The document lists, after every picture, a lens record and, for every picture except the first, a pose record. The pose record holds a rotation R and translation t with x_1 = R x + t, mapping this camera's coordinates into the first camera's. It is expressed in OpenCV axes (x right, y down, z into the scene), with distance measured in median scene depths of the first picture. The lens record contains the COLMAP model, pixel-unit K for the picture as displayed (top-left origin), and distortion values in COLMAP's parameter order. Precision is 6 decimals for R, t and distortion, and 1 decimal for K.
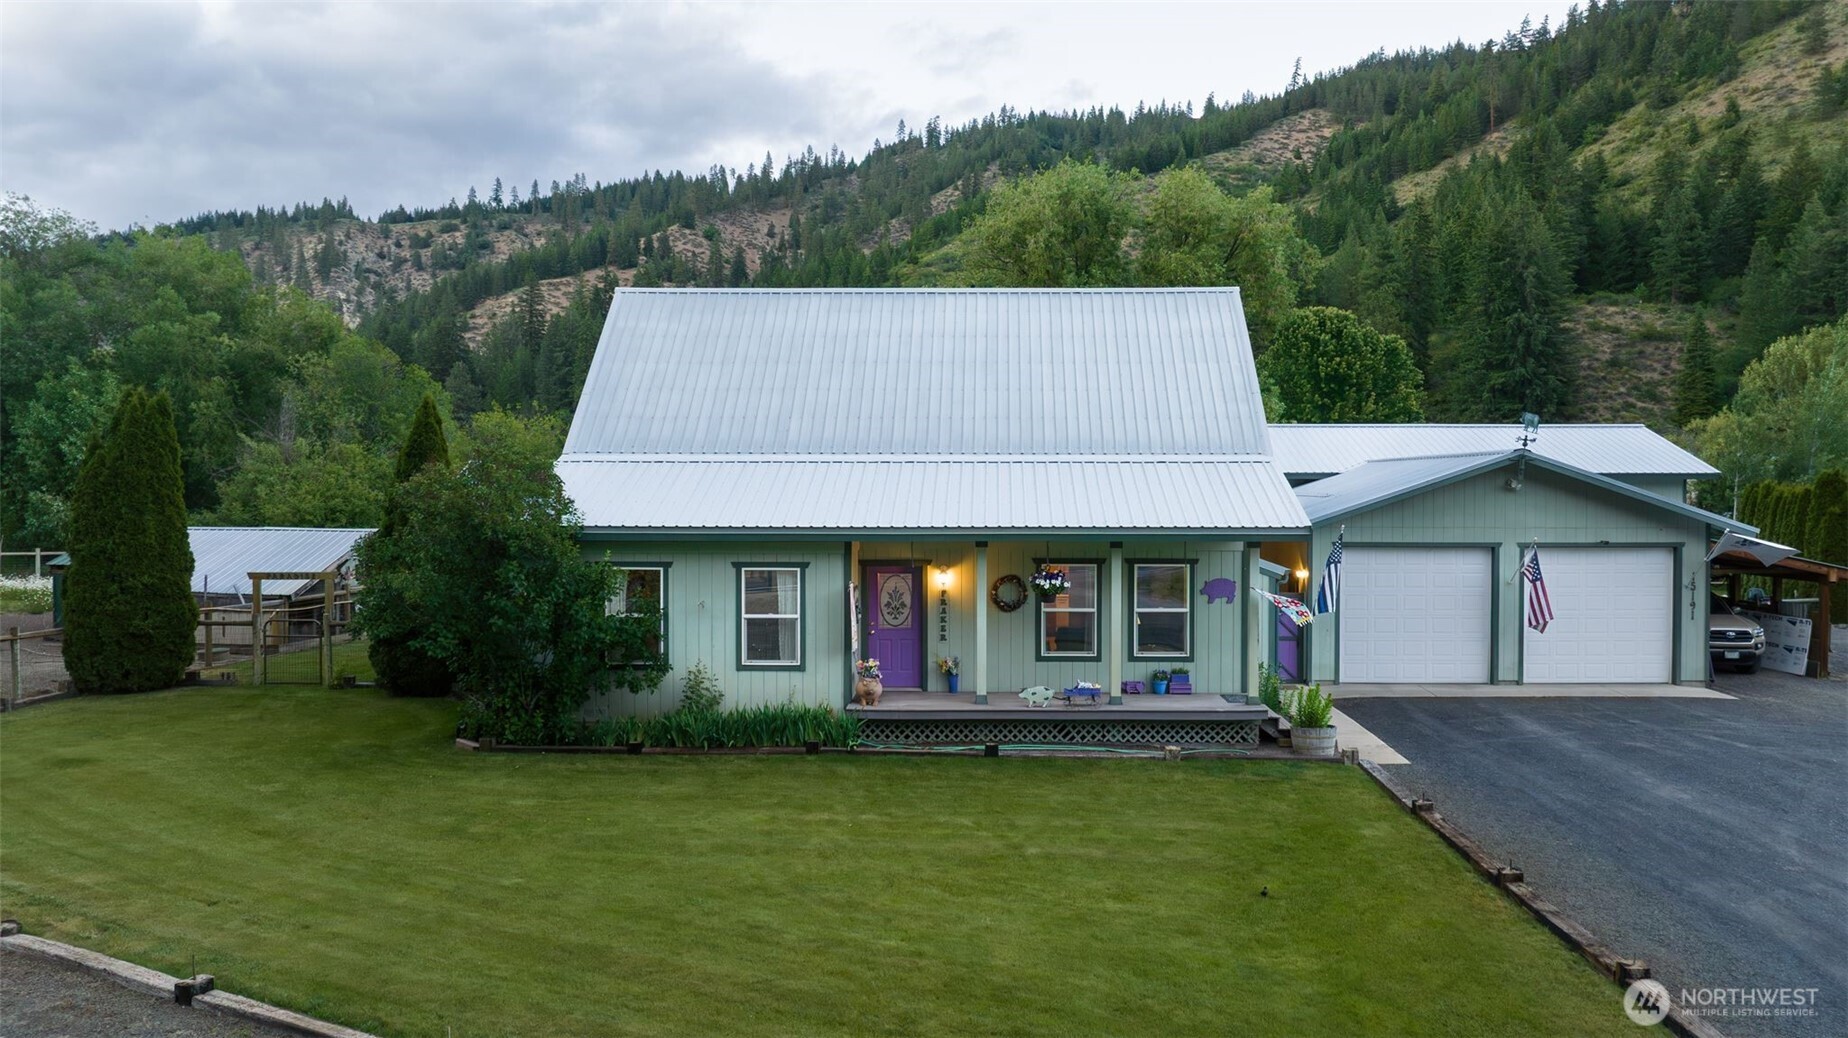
lens RADIAL K [[1365.7, 0, 992.6], [0, 1365.7, 513.2], [0, 0, 1]] dist [0.000718, -0.050581]
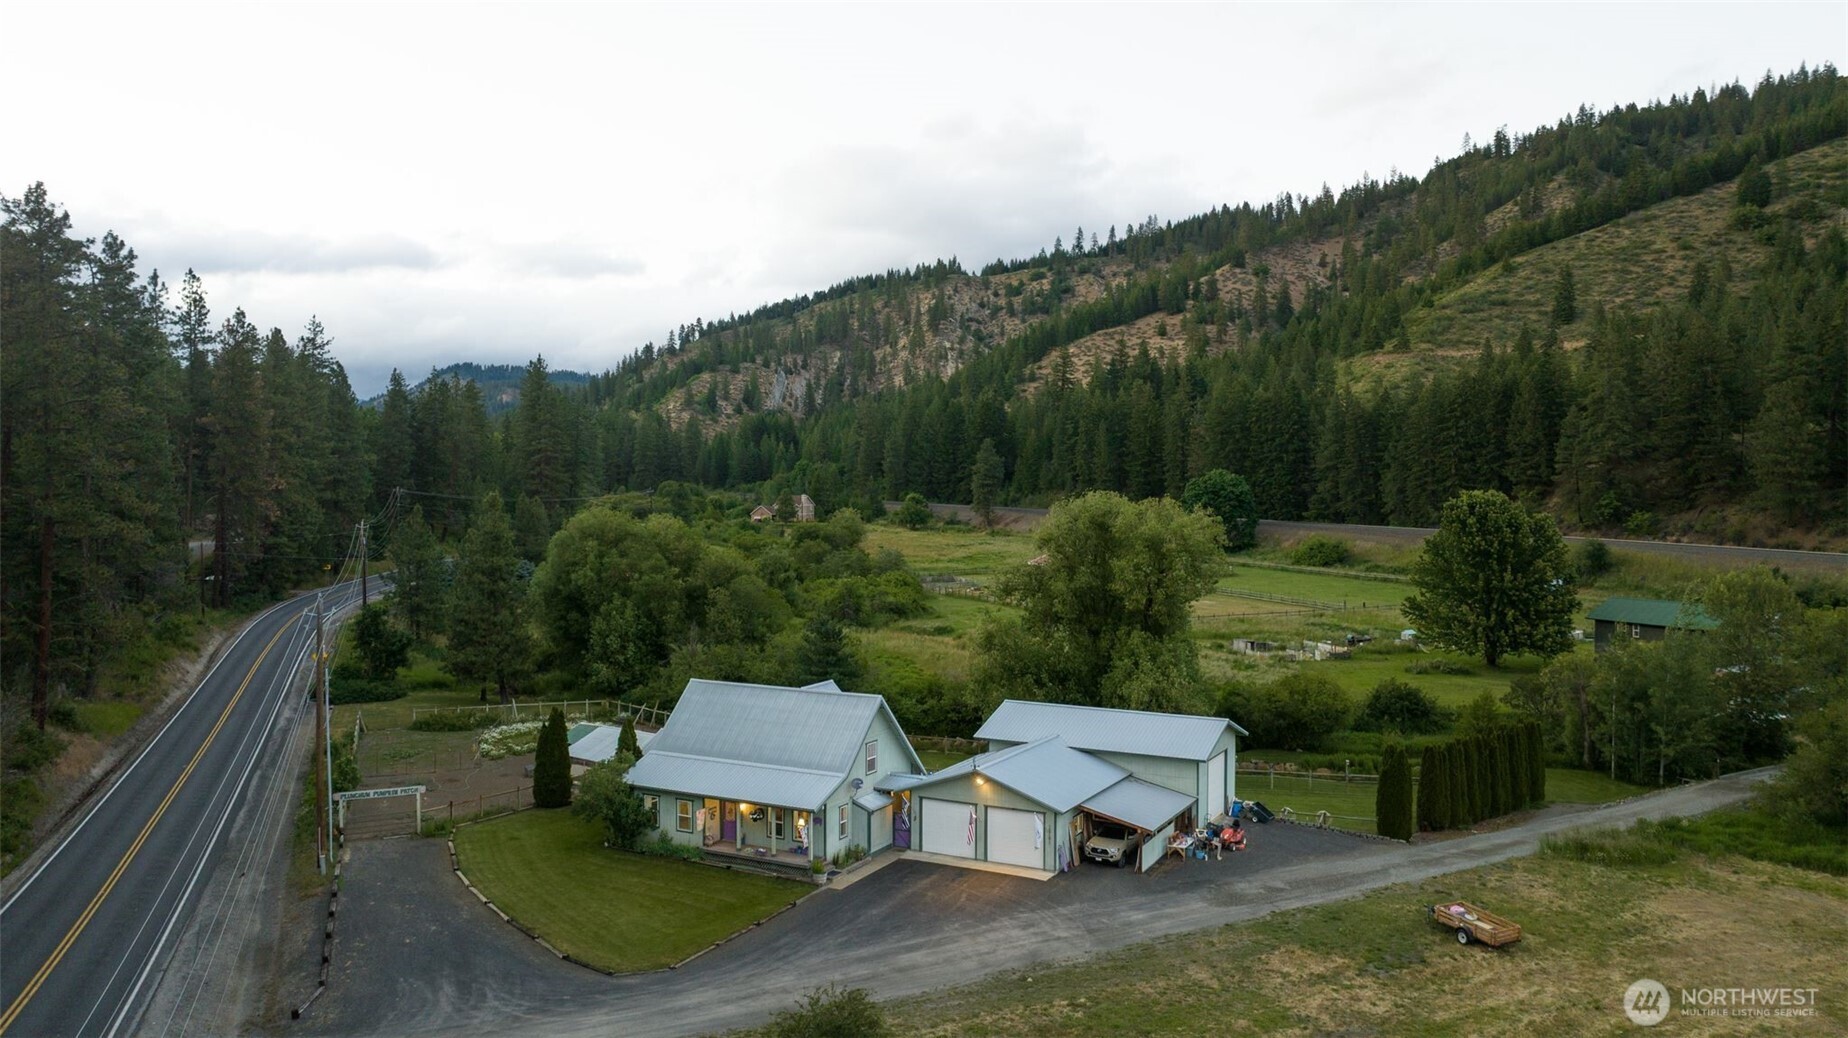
lens RADIAL K [[1395.1, 0, 925.8], [0, 1395.1, 460.4], [0, 0, 1]] dist [-0.012622, -0.000934]
pose [[0.880416, -0.006015, -0.474164, 0.078950], [-0.007764, 0.999603, -0.027096, -0.028132], [0.474139, 0.027537, 0.880019, -0.068600]]
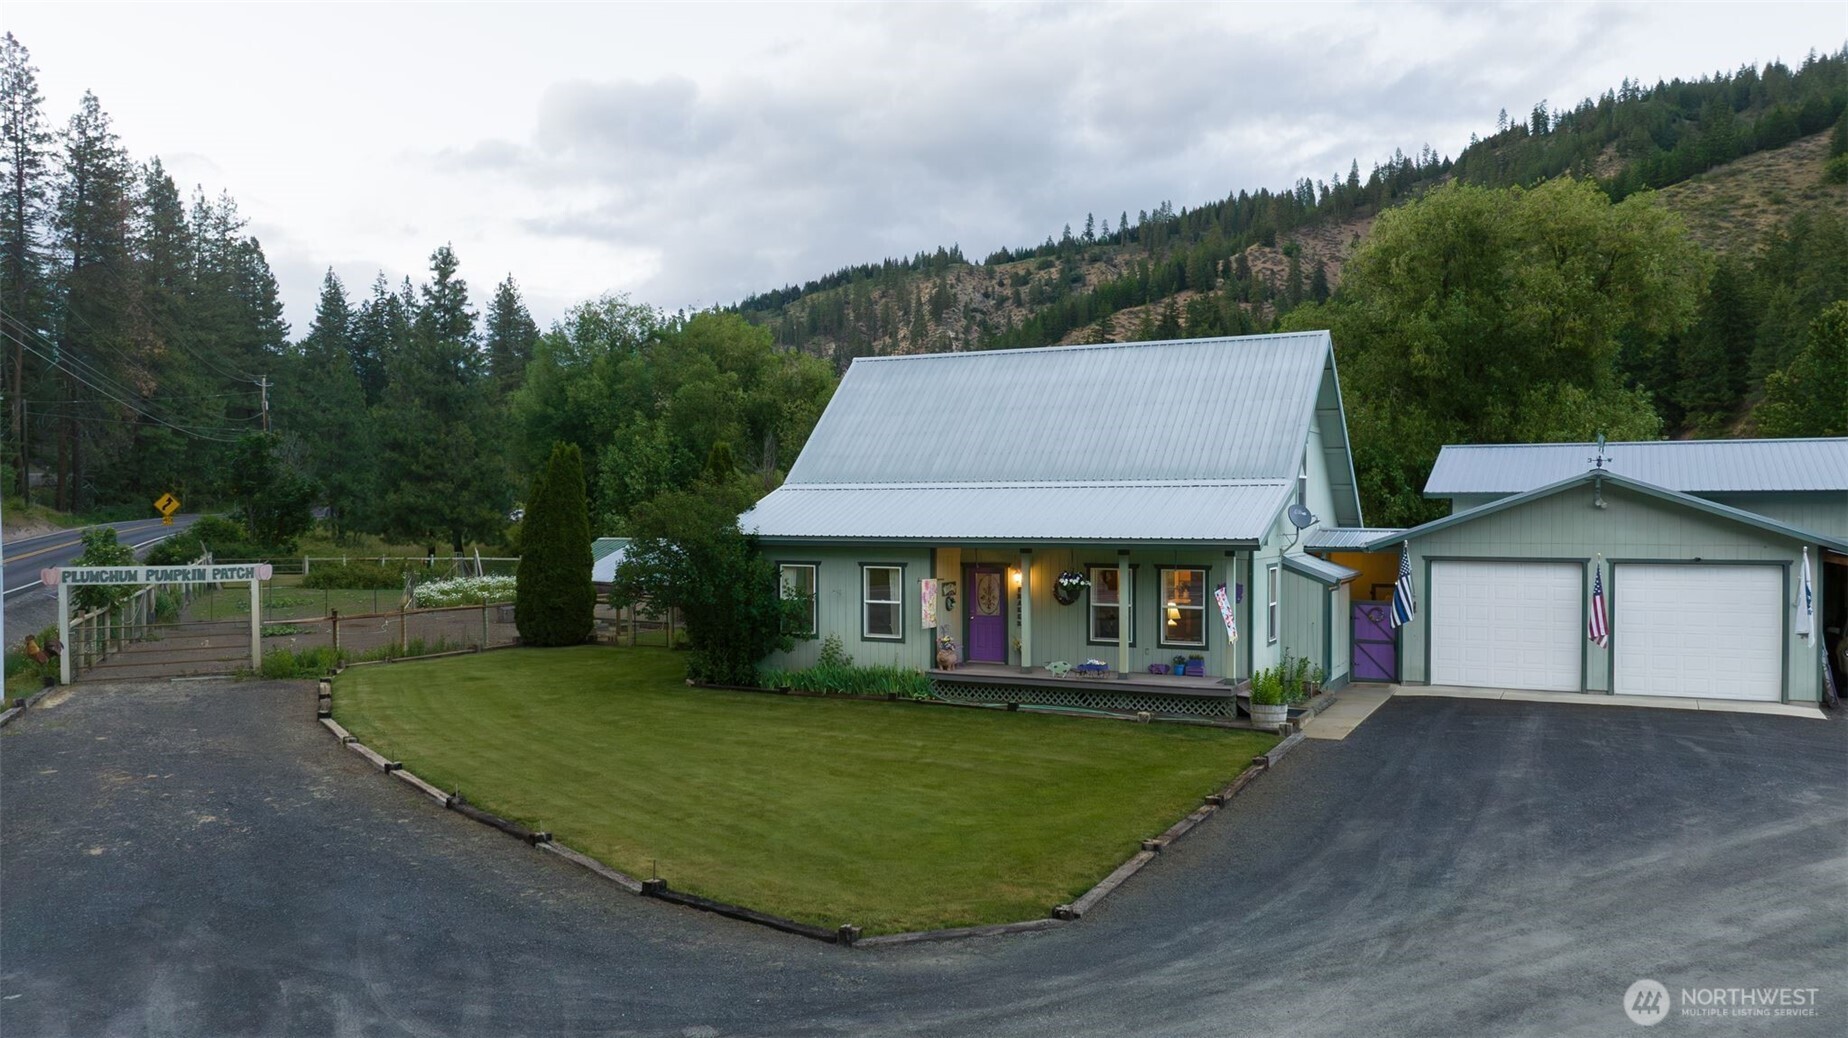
lens RADIAL K [[1403.8, 0, 953.1], [0, 1403.8, 524.9], [0, 0, 1]] dist [-0.015149, -0.005727]
pose [[0.897239, 0.001234, -0.441543, 0.021457], [-0.004528, 0.999969, -0.006407, 0.000281], [0.441522, 0.007747, 0.897217, -0.009473]]
